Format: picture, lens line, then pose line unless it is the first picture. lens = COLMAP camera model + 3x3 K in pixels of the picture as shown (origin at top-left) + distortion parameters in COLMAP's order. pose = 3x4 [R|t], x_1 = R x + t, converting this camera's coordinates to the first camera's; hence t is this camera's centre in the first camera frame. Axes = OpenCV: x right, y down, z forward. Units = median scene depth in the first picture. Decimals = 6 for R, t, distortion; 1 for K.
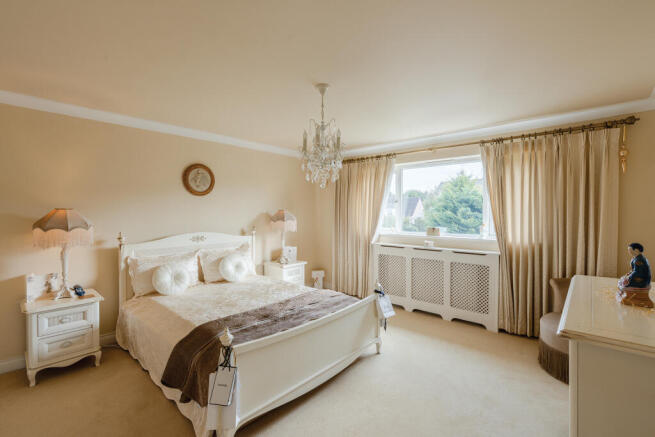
lens RADIAL K [[298.4, 0, 327.8], [0, 298.4, 211.8], [0, 0, 1]] dist [-0.001490, 0.001140]
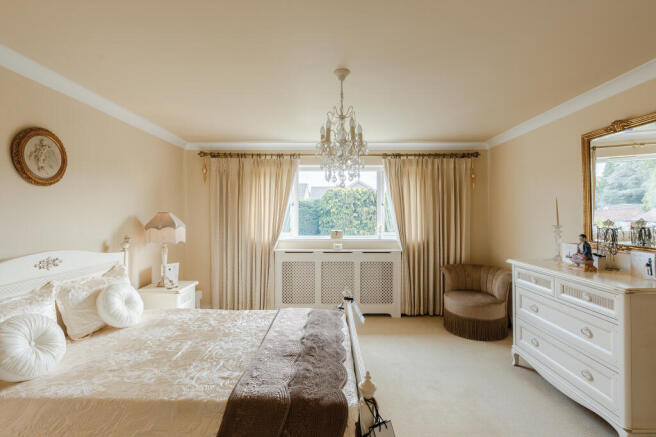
lens RADIAL K [[313.4, 0, 331.1], [0, 313.4, 209.1], [0, 0, 1]] dist [-0.002975, -0.000127]
pose [[0.754034, 0.014532, 0.656675, -0.423483], [-0.001504, 0.999791, -0.020398, 0.000651], [-0.656834, 0.014393, 0.753898, 0.219786]]
